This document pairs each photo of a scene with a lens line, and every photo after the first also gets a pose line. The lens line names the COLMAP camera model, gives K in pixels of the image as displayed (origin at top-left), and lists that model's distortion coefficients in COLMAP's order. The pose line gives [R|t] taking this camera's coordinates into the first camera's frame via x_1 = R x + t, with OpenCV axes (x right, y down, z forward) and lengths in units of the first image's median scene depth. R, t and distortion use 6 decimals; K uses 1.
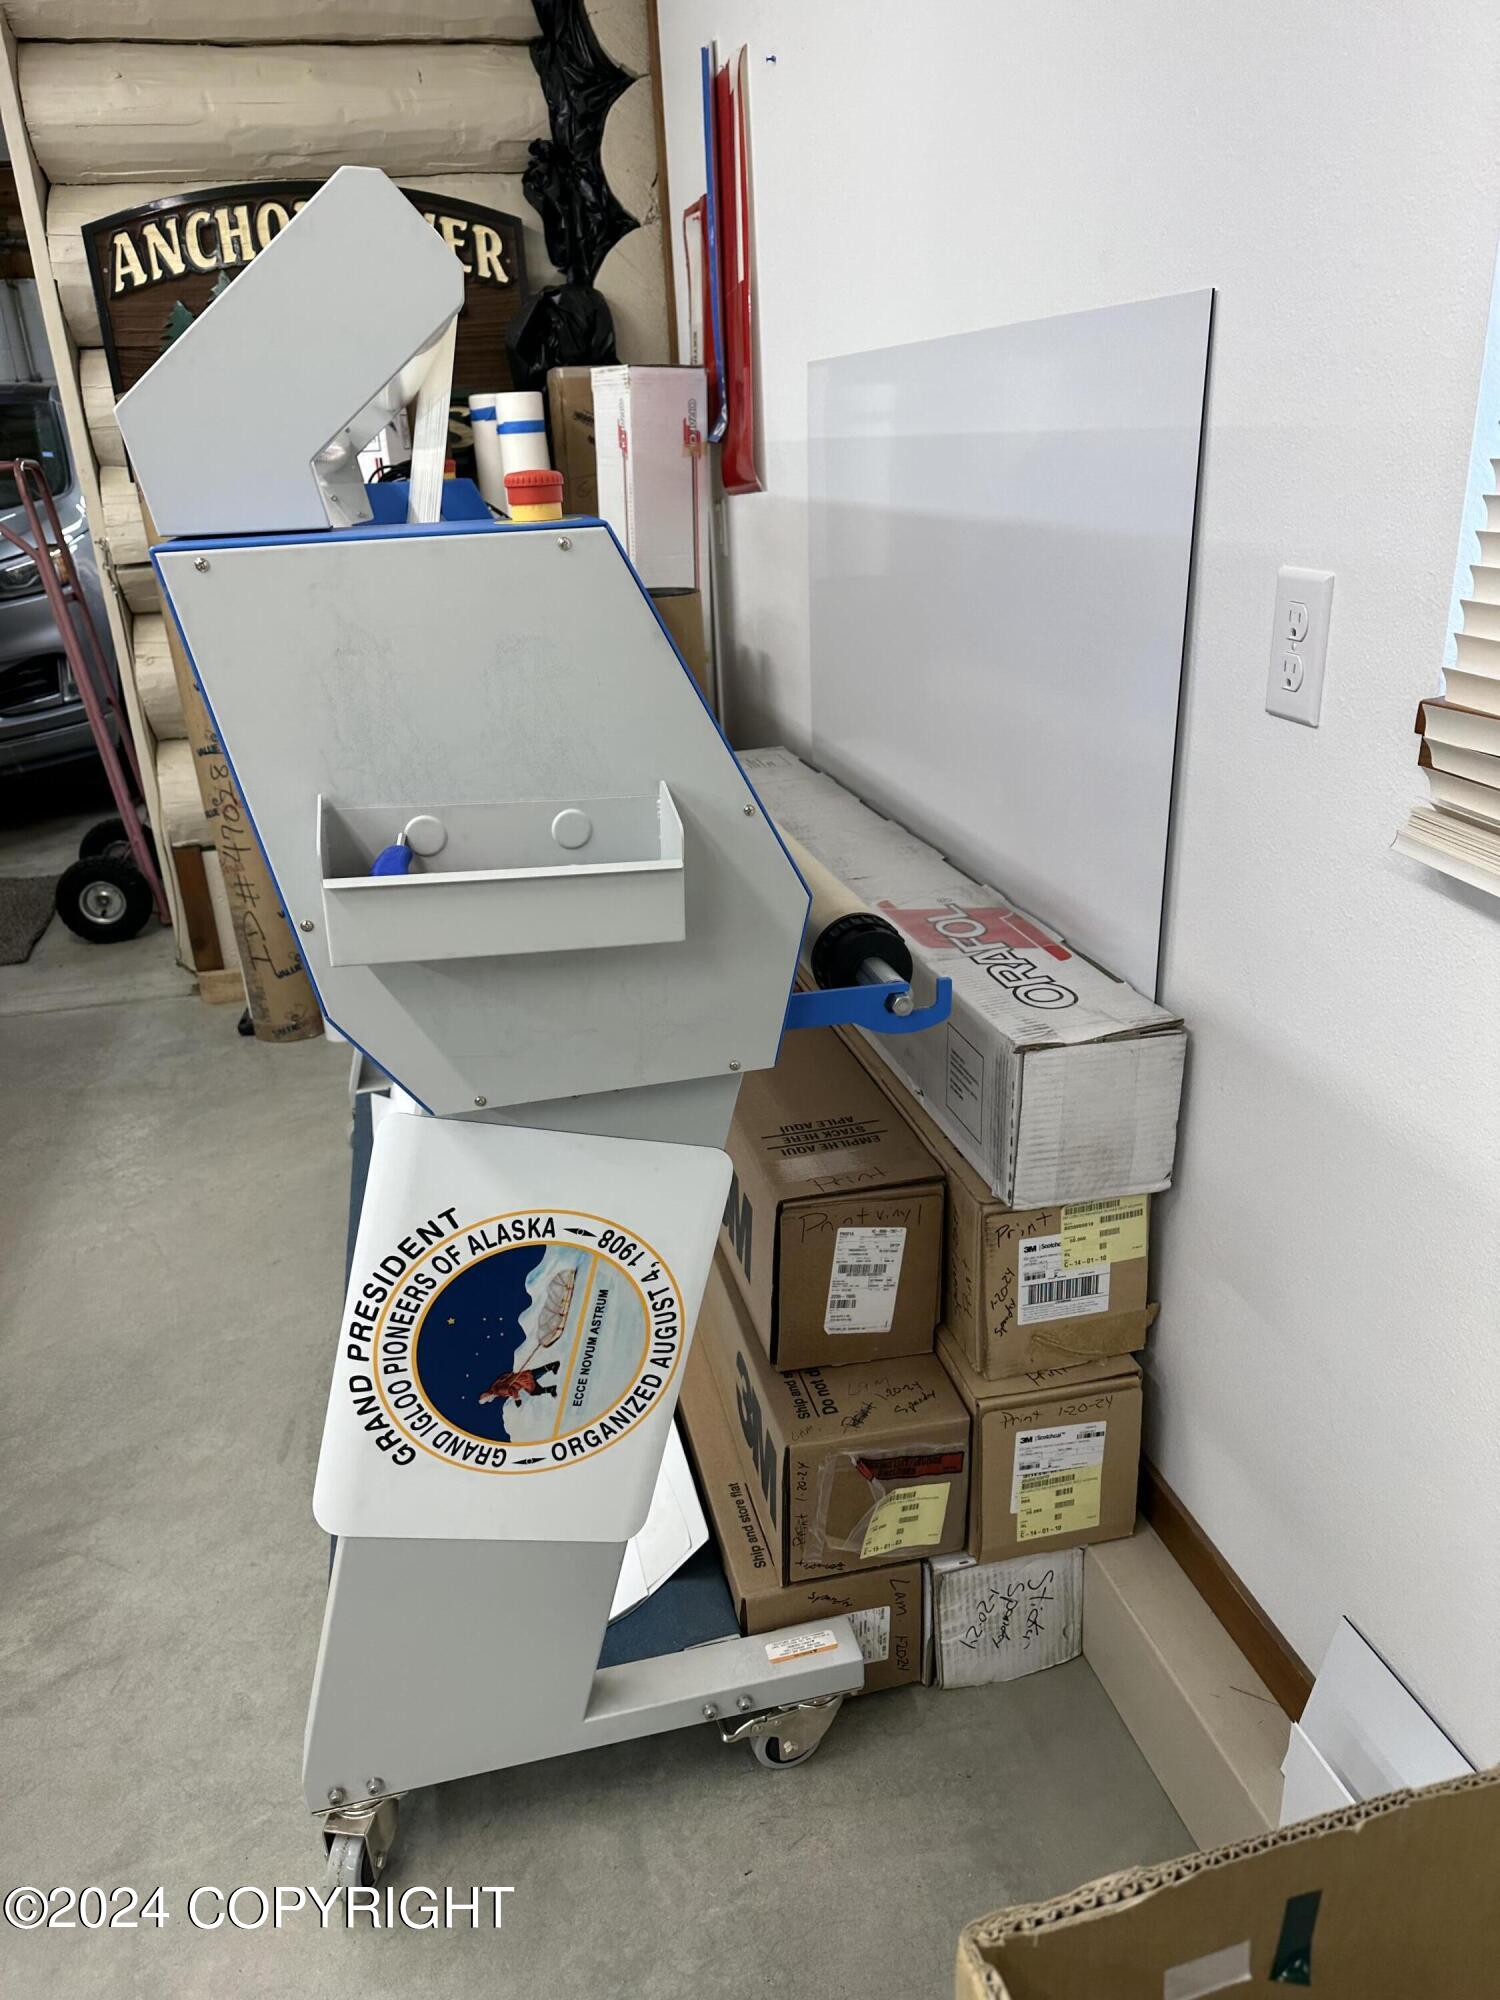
lens RADIAL K [[1435.5, 0, 759.4], [0, 1435.5, 991.2], [0, 0, 1]] dist [0.030666, -0.026460]
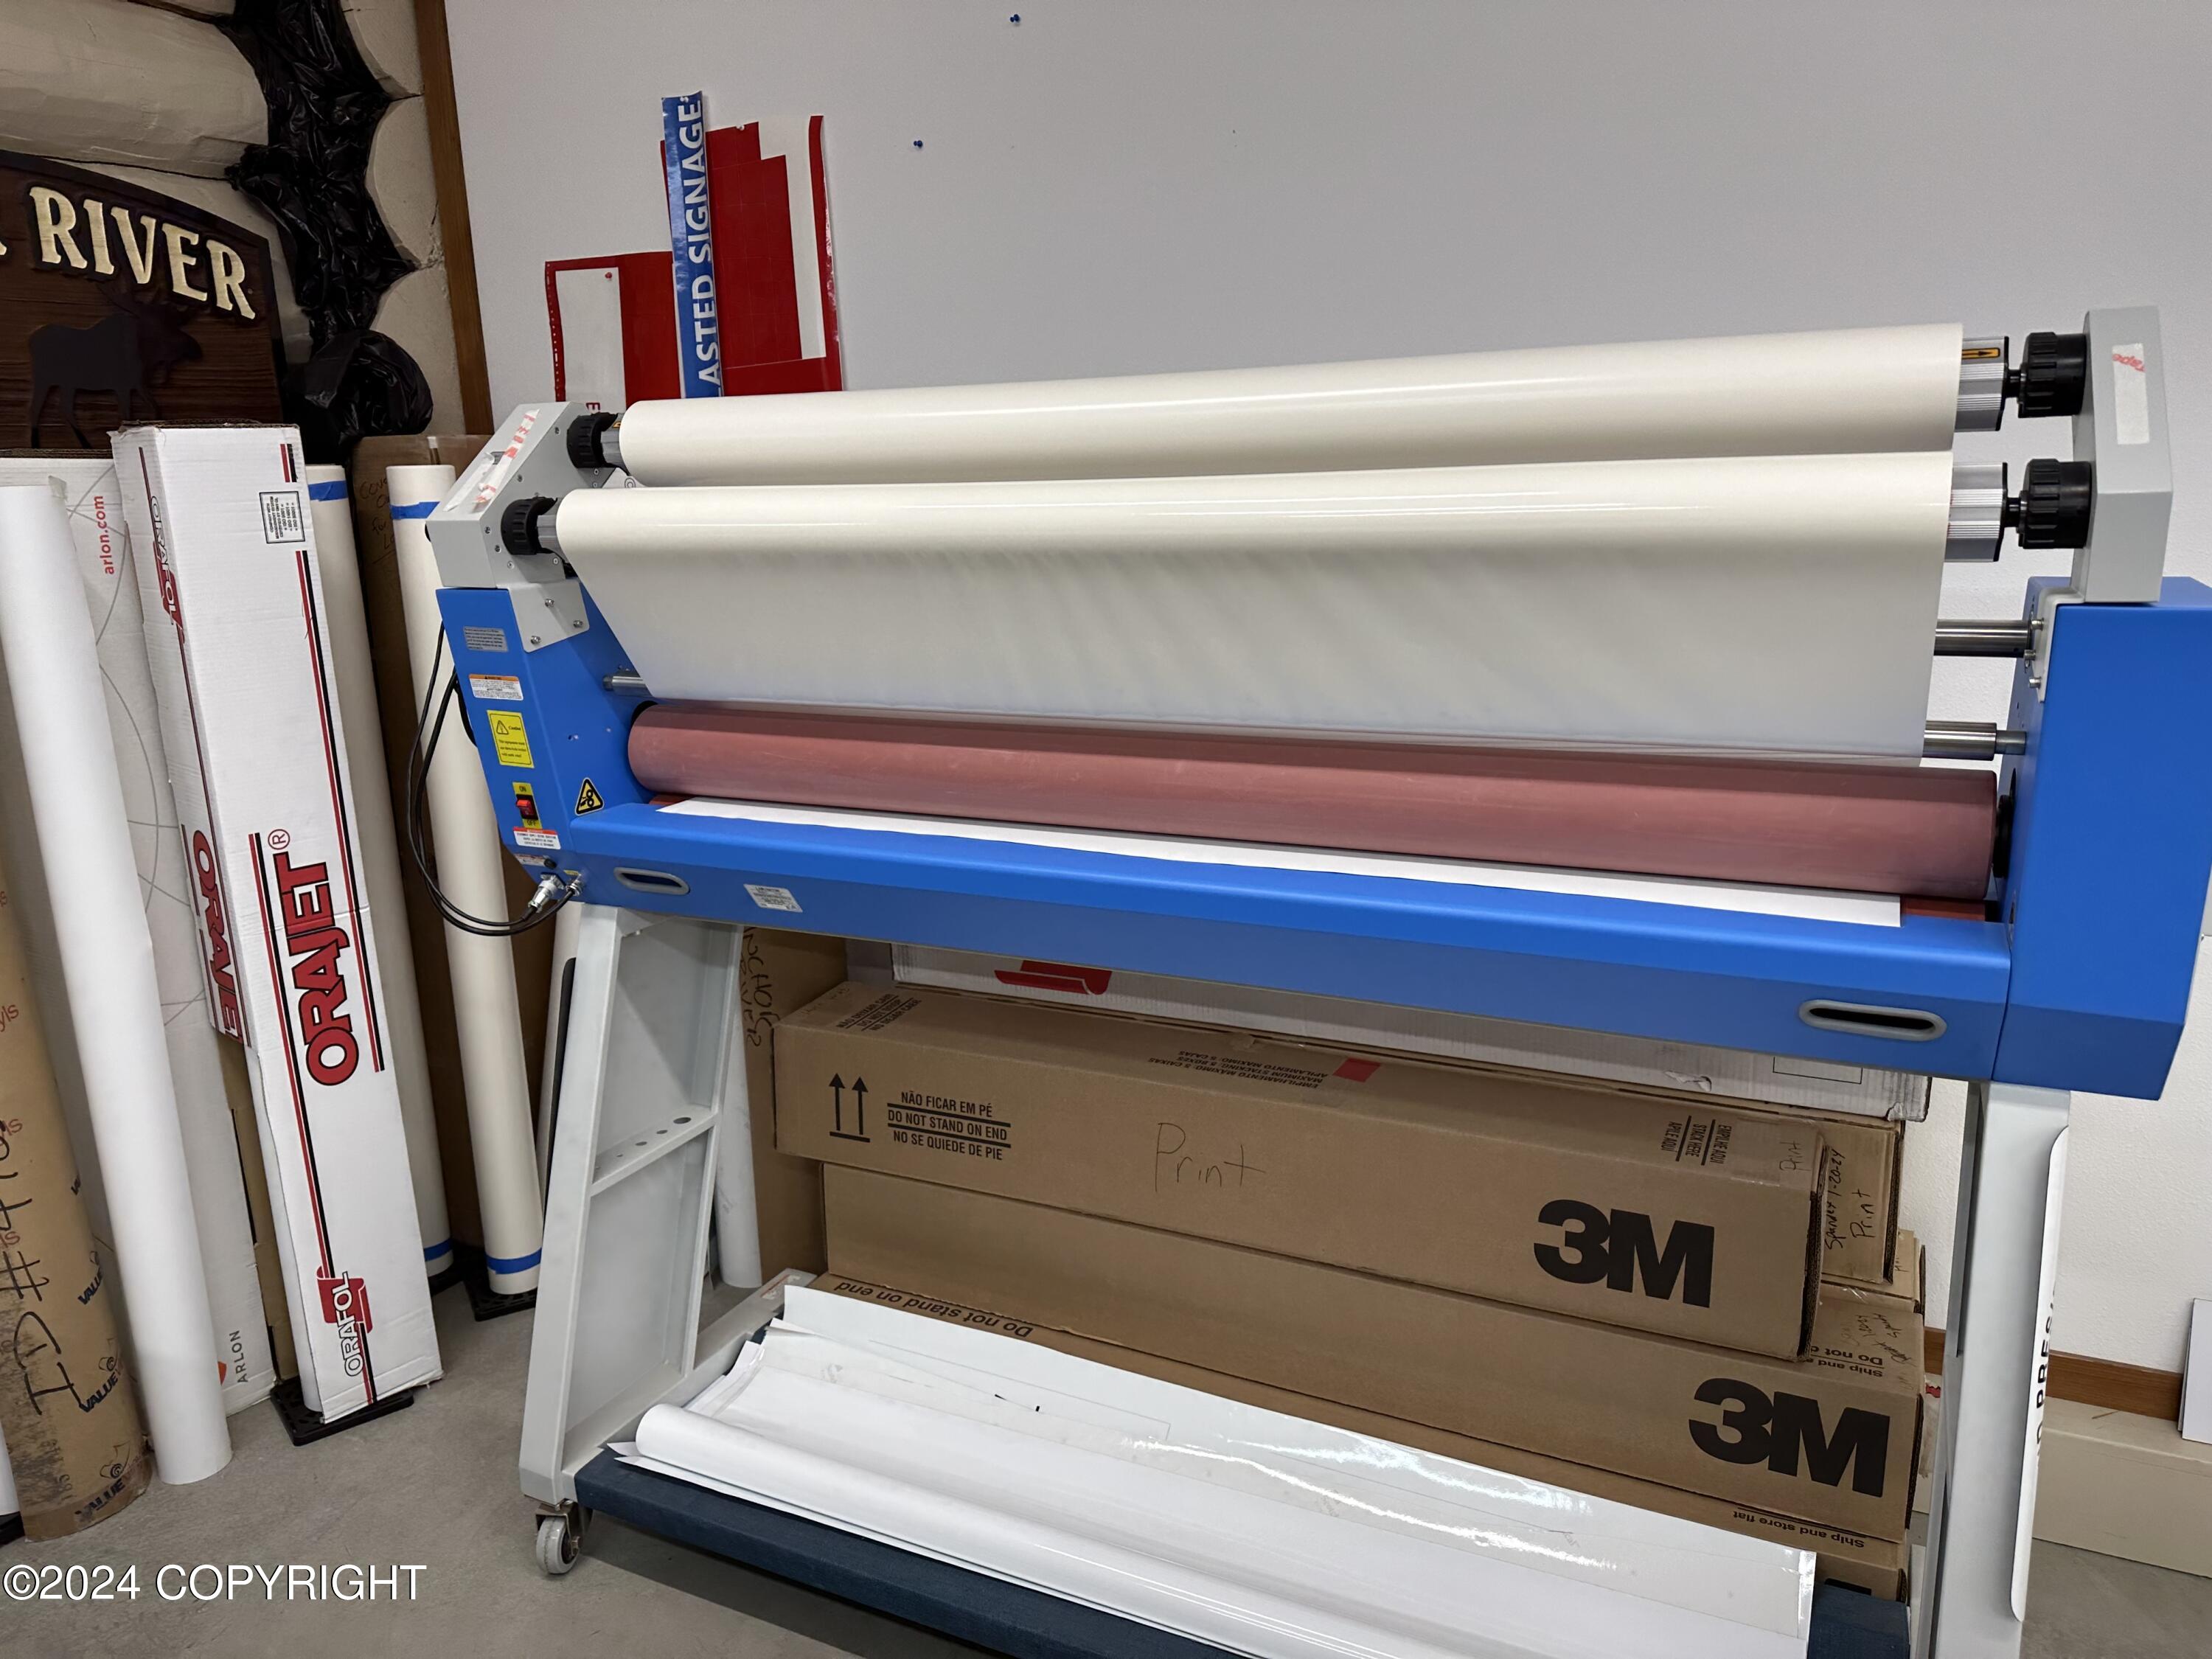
lens RADIAL K [[1587.7, 0, 1109.9], [0, 1587.7, 820.2], [0, 0, 1]] dist [0.030666, -0.026460]
pose [[0.646349, -0.138045, 0.750451, -0.564563], [0.275289, 0.959449, -0.060611, -0.092341], [-0.711652, 0.245767, 0.658141, 0.250691]]
